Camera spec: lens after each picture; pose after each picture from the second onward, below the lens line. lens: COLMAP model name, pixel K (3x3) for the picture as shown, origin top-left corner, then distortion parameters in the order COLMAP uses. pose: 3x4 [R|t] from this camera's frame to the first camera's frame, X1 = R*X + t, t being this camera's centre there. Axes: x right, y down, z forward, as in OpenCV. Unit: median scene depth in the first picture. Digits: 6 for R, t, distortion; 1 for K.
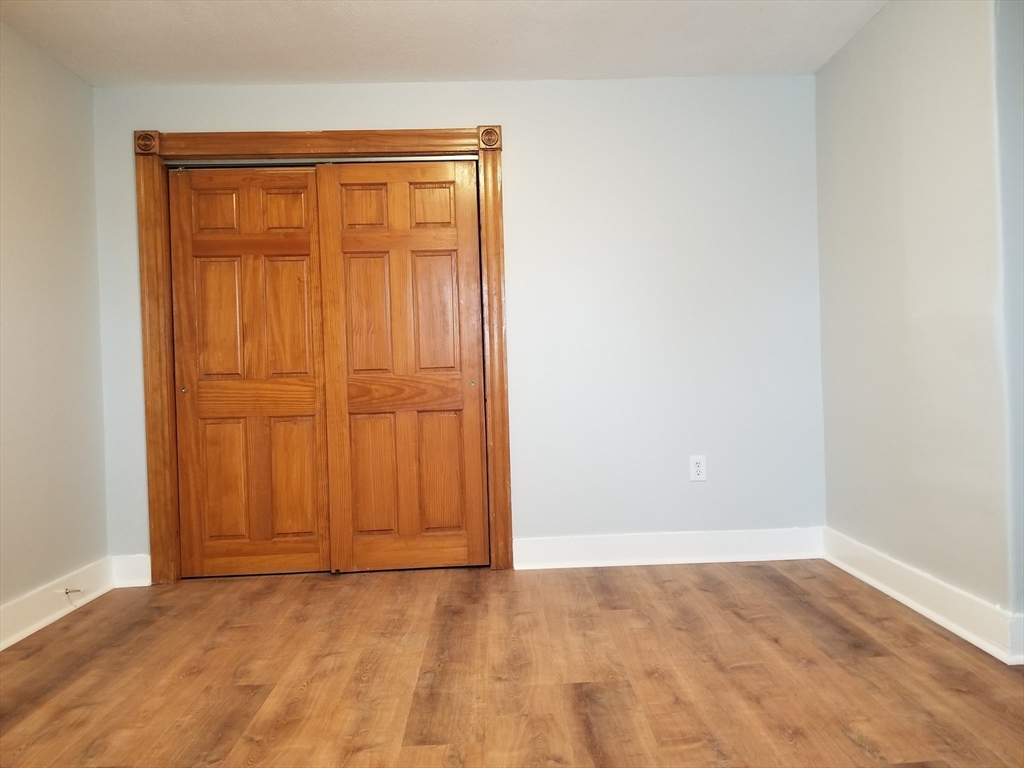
lens RADIAL K [[803.7, 0, 516.9], [0, 803.7, 379.2], [0, 0, 1]] dist [0.058548, -0.072220]
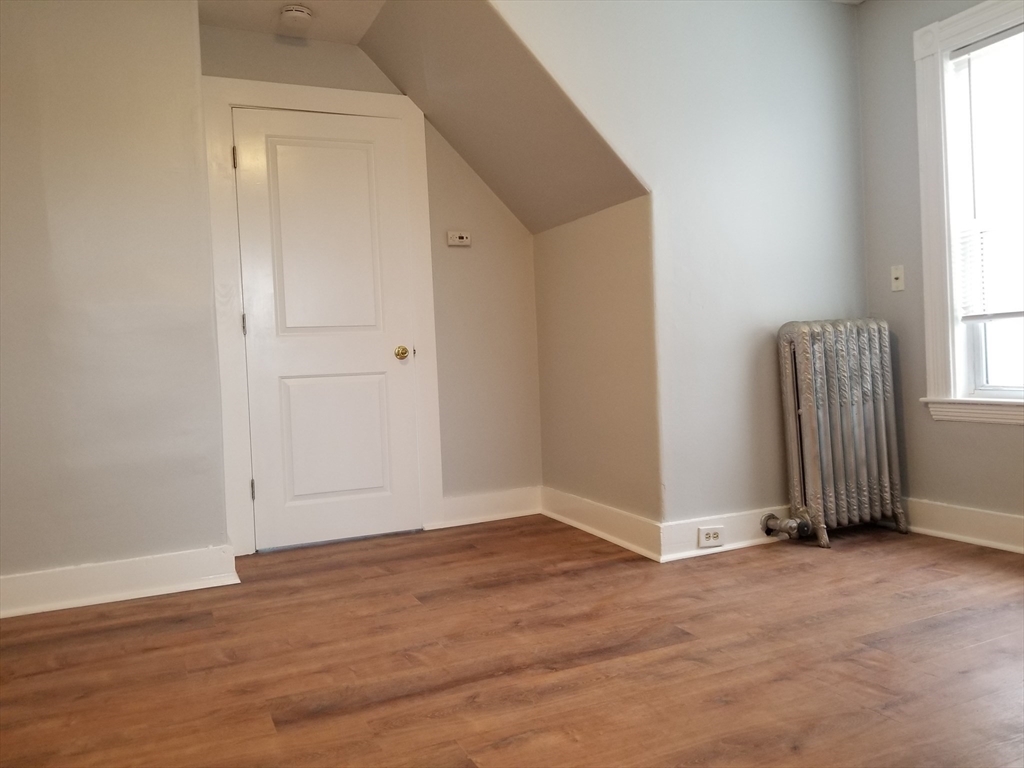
lens RADIAL K [[803.7, 0, 516.9], [0, 803.7, 379.2], [0, 0, 1]] dist [0.058548, -0.072220]
pose [[-0.387608, 0.022254, 0.921556, -0.792656], [0.068578, 0.997634, 0.004752, 0.056920], [-0.919270, 0.065041, -0.388217, 1.132031]]
